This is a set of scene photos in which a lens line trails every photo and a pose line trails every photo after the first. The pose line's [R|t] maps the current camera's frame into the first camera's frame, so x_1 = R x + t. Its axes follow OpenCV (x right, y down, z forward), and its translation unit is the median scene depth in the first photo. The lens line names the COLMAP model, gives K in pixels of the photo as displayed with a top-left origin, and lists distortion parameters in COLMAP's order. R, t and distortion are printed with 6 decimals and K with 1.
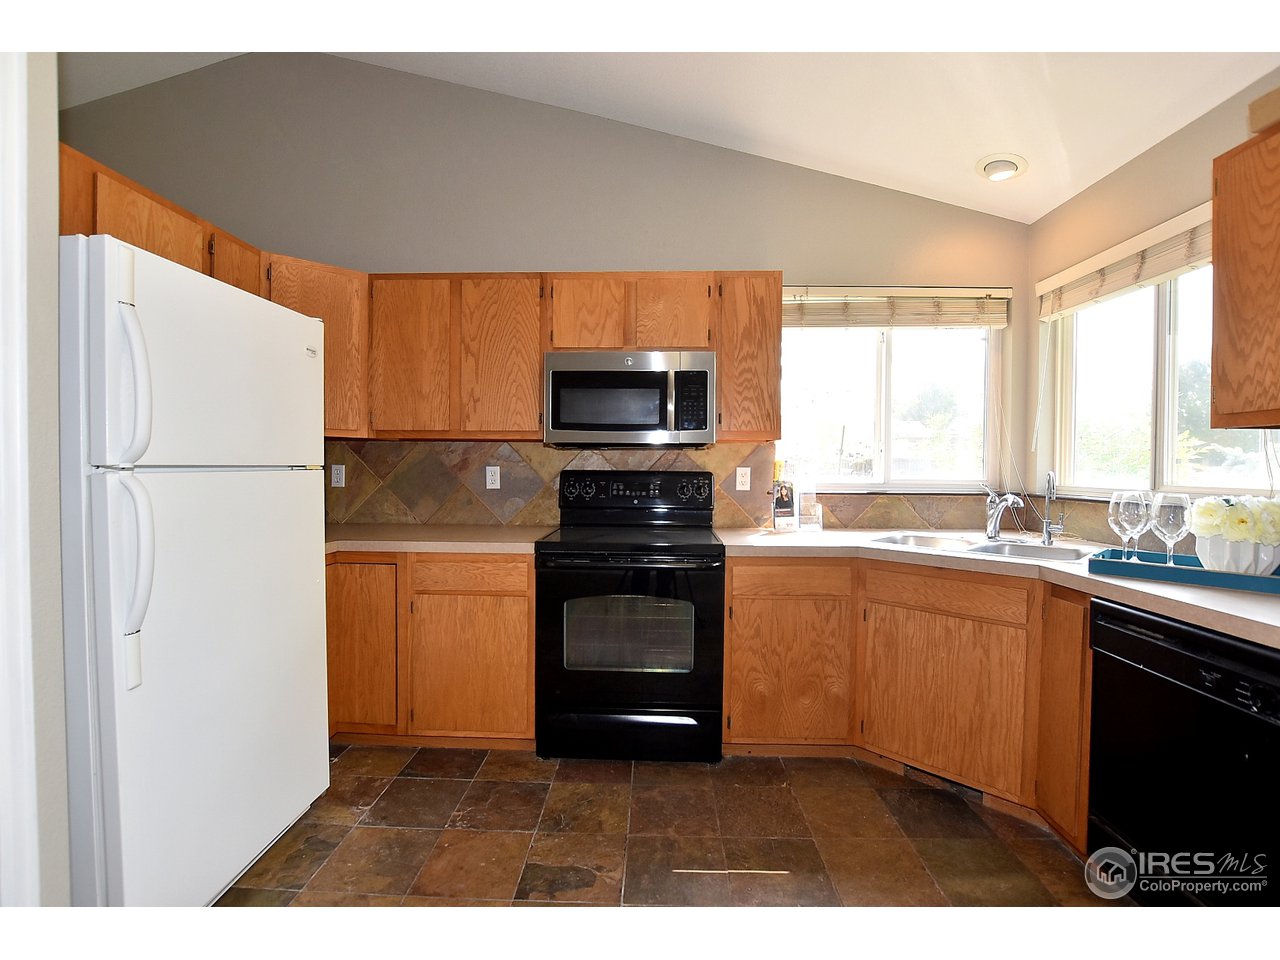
lens RADIAL K [[579.7, 0, 639.0], [0, 579.7, 479.1], [0, 0, 1]] dist [-0.034770, 0.005831]
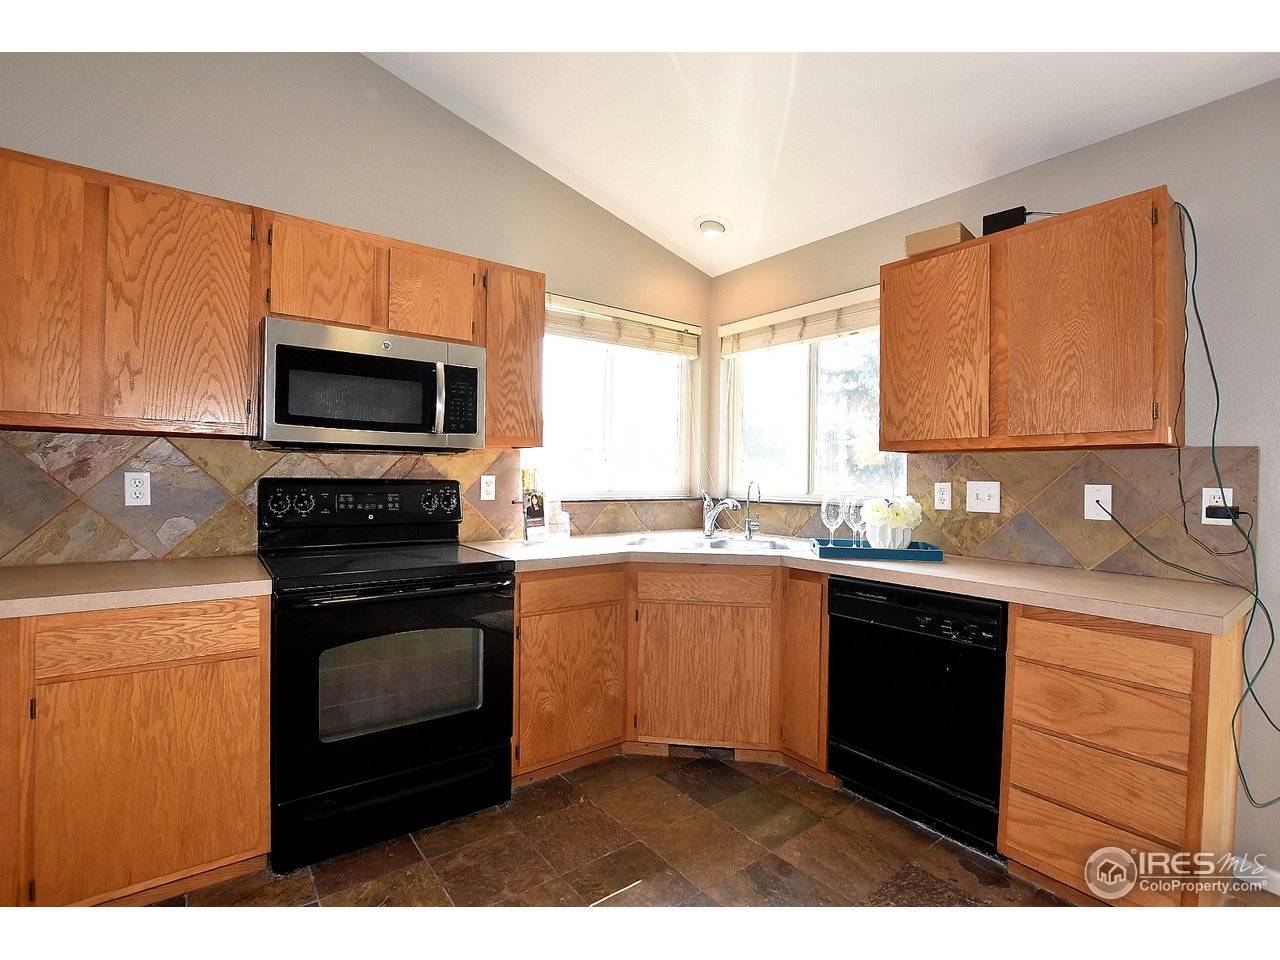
lens RADIAL K [[591.3, 0, 640.0], [0, 591.3, 480.0], [0, 0, 1]] dist [-0.035775, 0.006618]
pose [[0.776102, -0.000685, 0.630607, -0.257397], [0.006372, 0.999957, -0.006756, -0.005470], [-0.630575, 0.009262, 0.776073, 0.132830]]
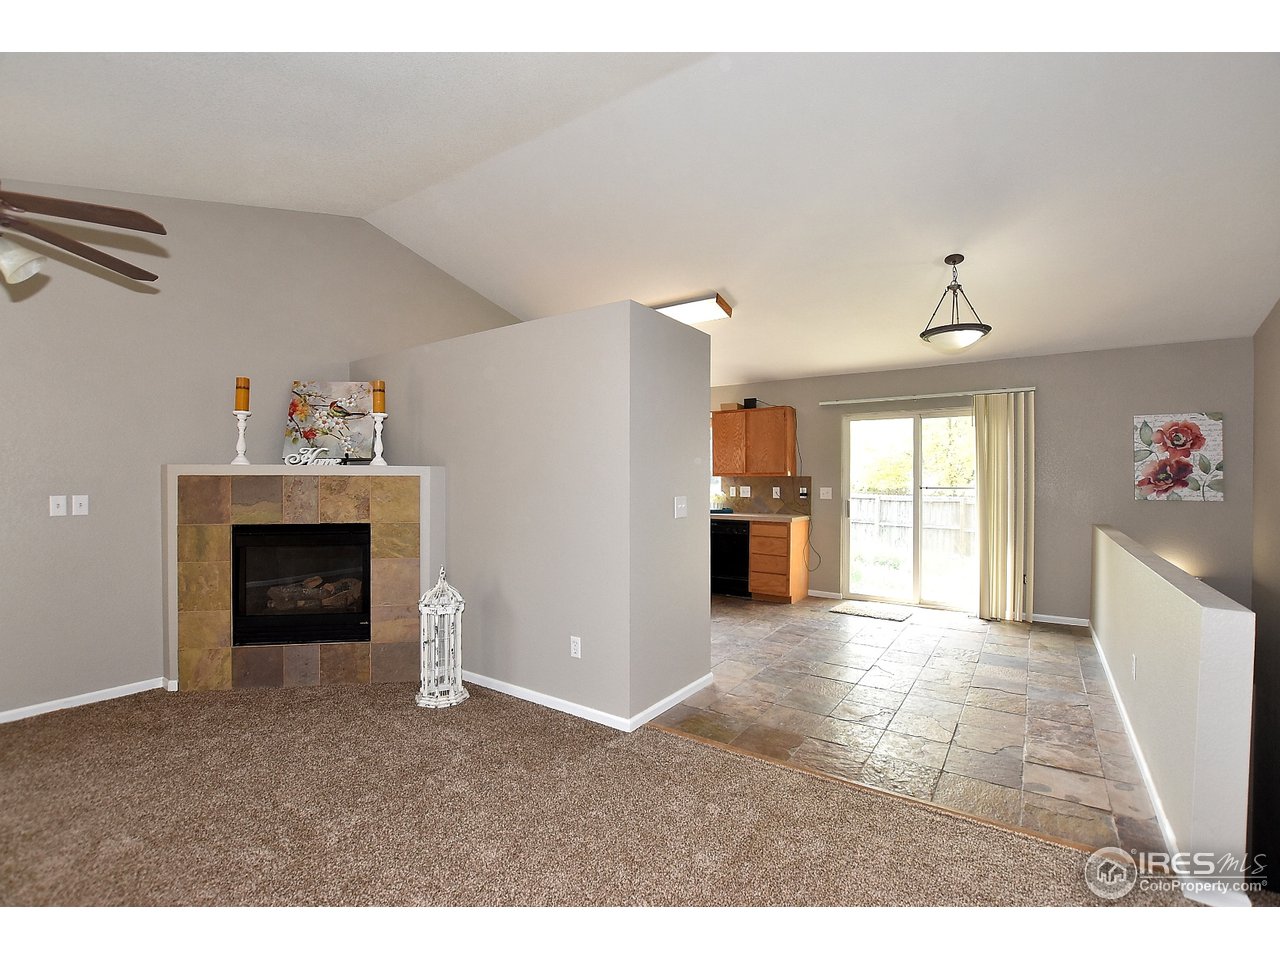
lens RADIAL K [[579.7, 0, 639.0], [0, 579.7, 479.1], [0, 0, 1]] dist [-0.034770, 0.005831]
pose [[0.547365, -0.009202, 0.836843, -1.777471], [0.022169, 0.999748, -0.003508, -0.041499], [-0.836600, 0.020472, 0.547431, -0.553619]]
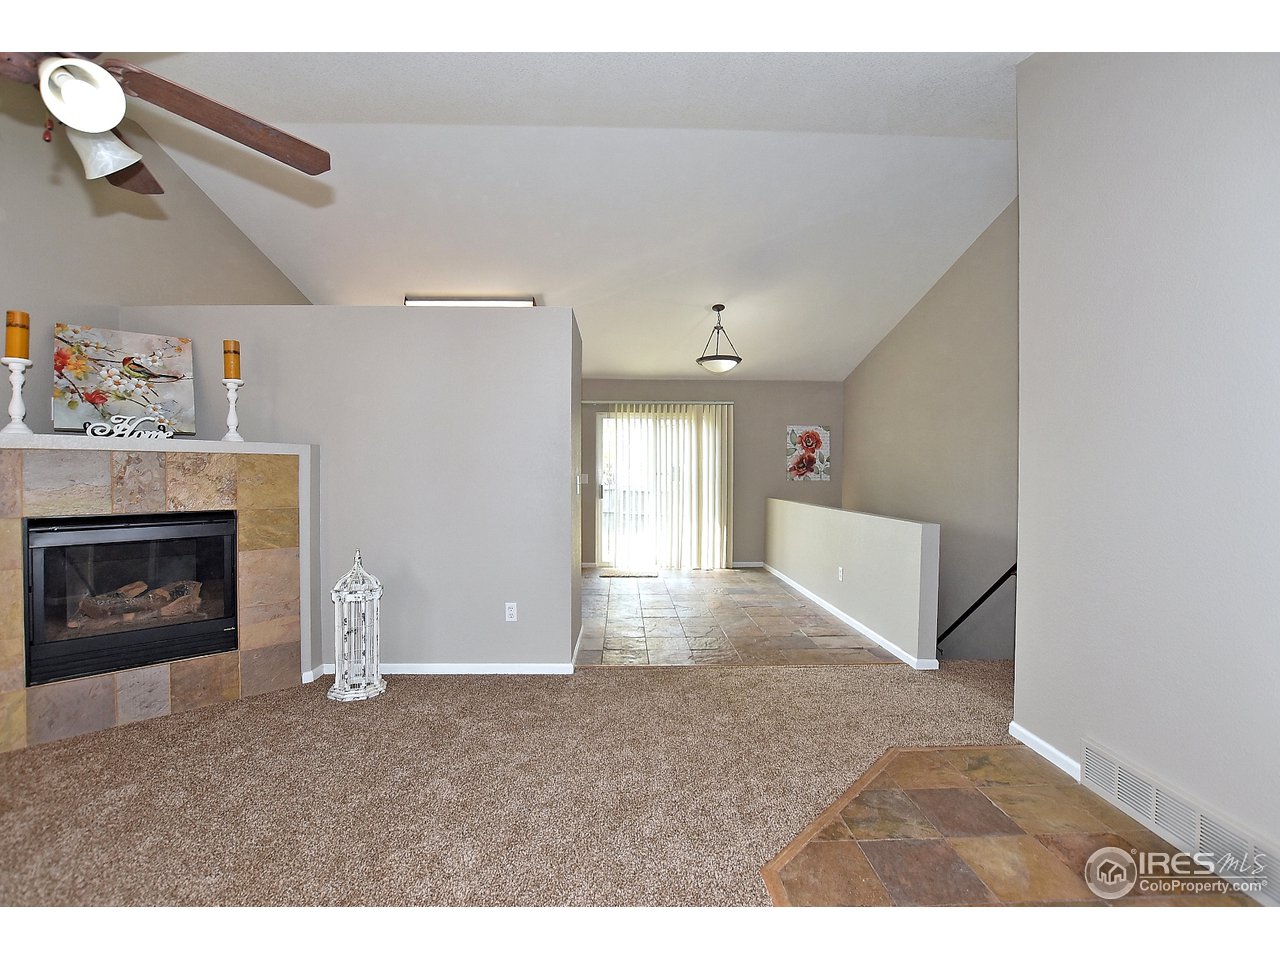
lens RADIAL K [[579.7, 0, 639.0], [0, 579.7, 479.1], [0, 0, 1]] dist [-0.034770, 0.005831]
pose [[-0.058948, -0.018406, 0.998091, -2.194310], [0.019168, 0.999625, 0.019566, -0.022633], [-0.998077, 0.020285, -0.058573, 0.025576]]
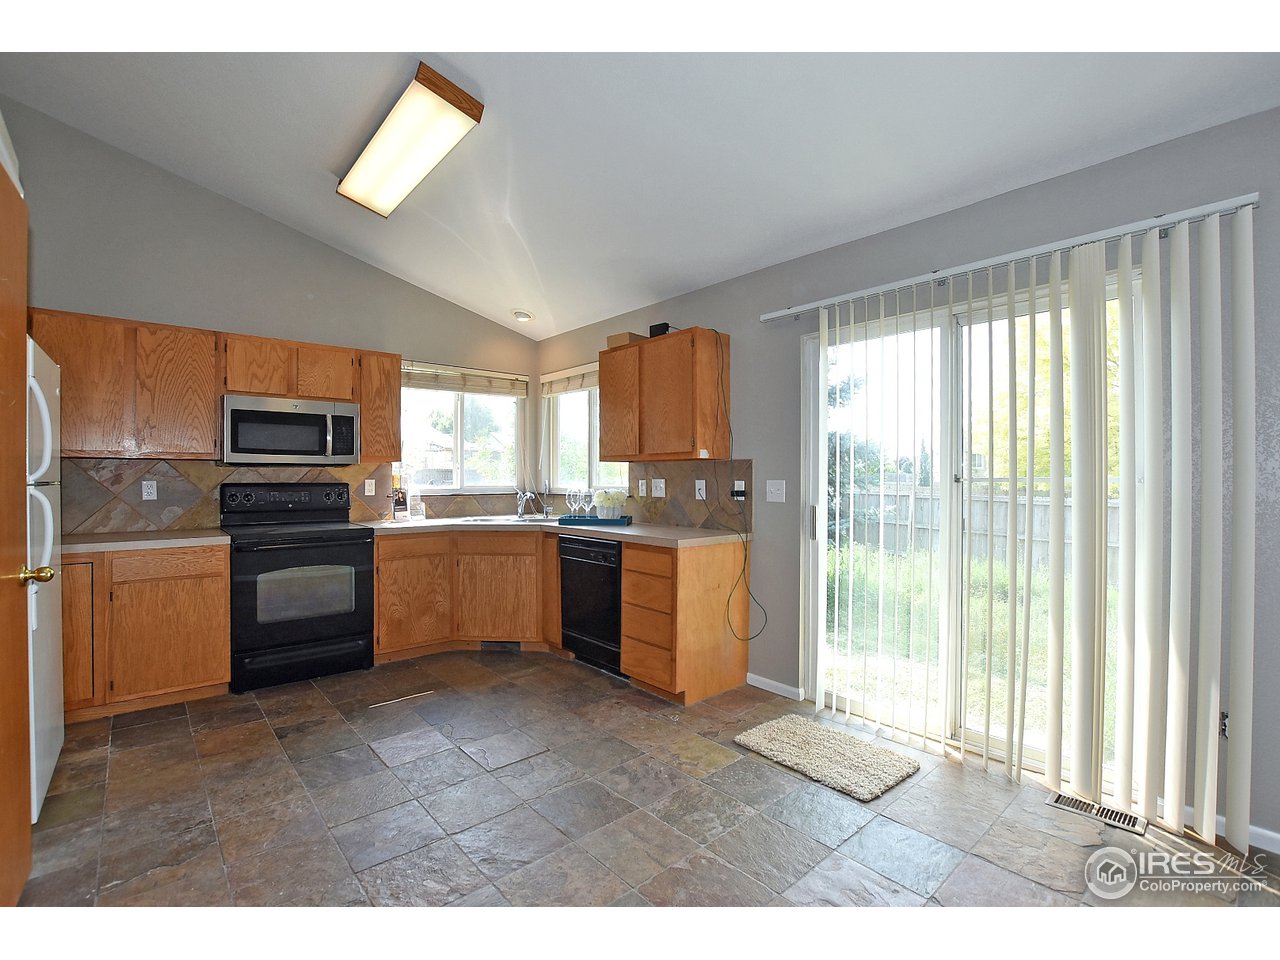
lens RADIAL K [[584.8, 0, 640.5], [0, 584.8, 479.4], [0, 0, 1]] dist [-0.036913, 0.006863]
pose [[0.729231, -0.009746, 0.684198, -0.367384], [0.021540, 0.999730, -0.008717, 0.007762], [-0.683928, 0.021095, 0.729244, -0.605813]]
